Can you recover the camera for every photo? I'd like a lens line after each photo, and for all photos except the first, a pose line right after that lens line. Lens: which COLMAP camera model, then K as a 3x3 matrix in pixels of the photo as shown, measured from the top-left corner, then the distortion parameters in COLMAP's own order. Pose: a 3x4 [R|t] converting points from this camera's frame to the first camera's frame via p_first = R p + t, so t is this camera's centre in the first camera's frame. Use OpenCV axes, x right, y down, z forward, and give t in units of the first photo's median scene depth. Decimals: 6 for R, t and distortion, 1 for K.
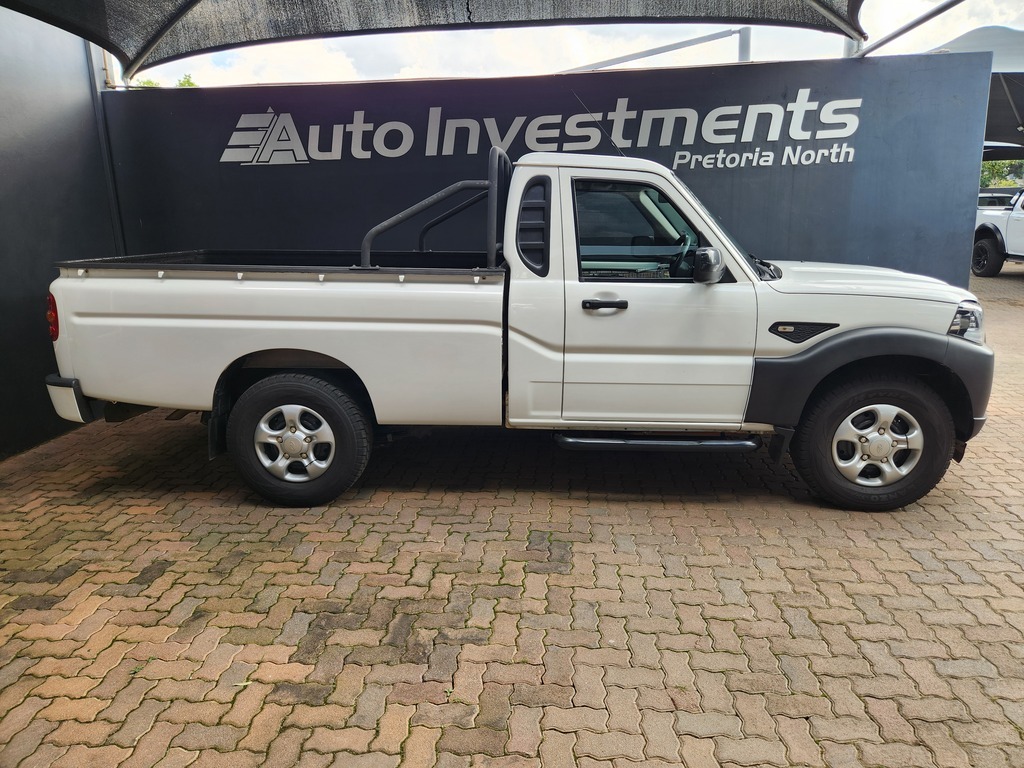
lens RADIAL K [[677.2, 0, 514.1], [0, 677.2, 381.7], [0, 0, 1]] dist [0.060958, -0.039156]
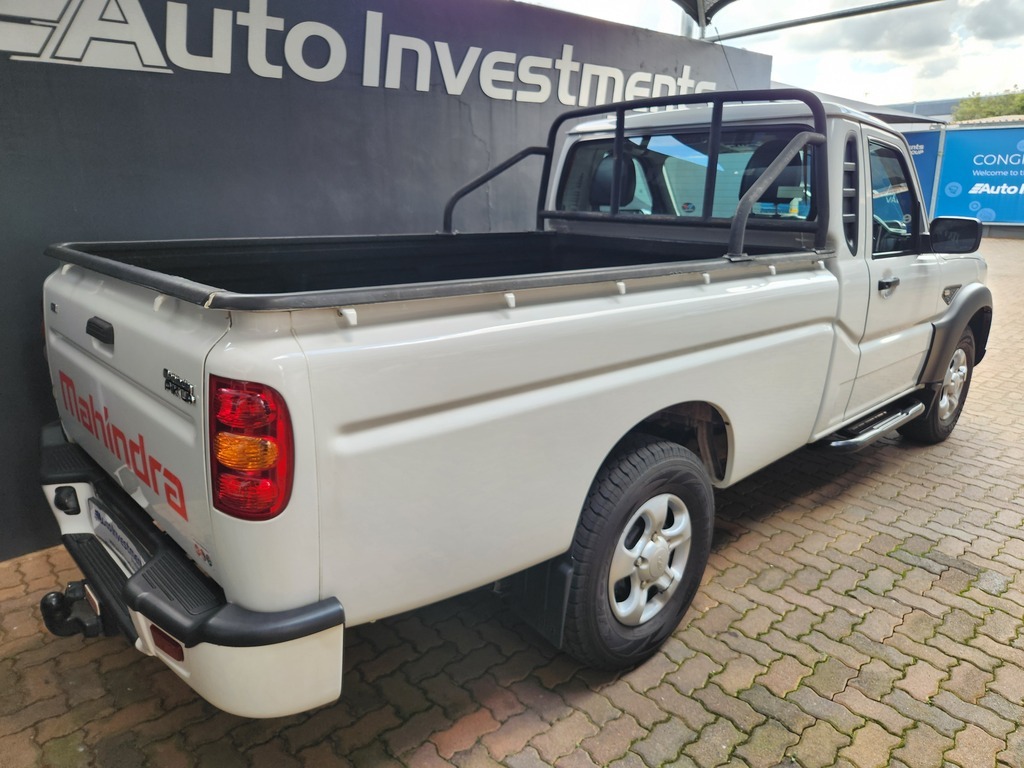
lens RADIAL K [[686.2, 0, 512.0], [0, 686.2, 384.0], [0, 0, 1]] dist [0.056001, -0.044135]
pose [[0.690988, -0.181528, 0.699702, -0.576191], [0.155723, 0.982609, 0.101141, -0.101299], [-0.705894, 0.039073, 0.707239, 0.466576]]
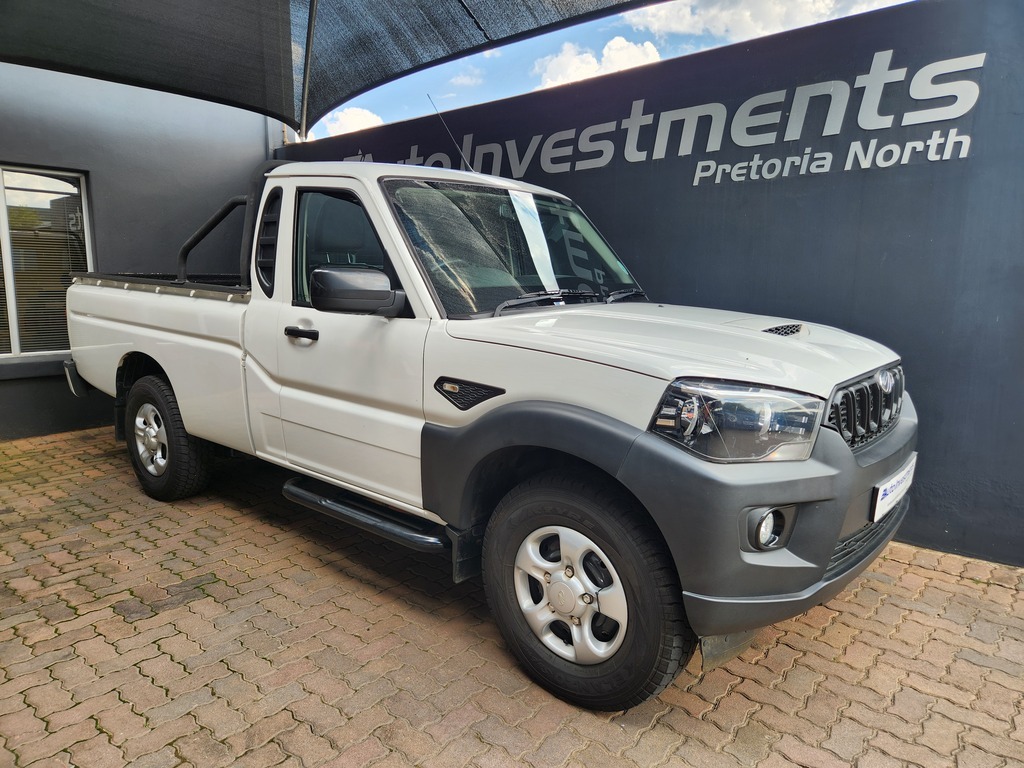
lens RADIAL K [[679.6, 0, 514.3], [0, 679.6, 395.2], [0, 0, 1]] dist [0.060118, -0.043811]
pose [[0.798600, 0.129104, -0.587853, 0.566837], [-0.161814, 0.986816, -0.003100, -0.051306], [0.579703, 0.097599, 0.808962, 0.309828]]
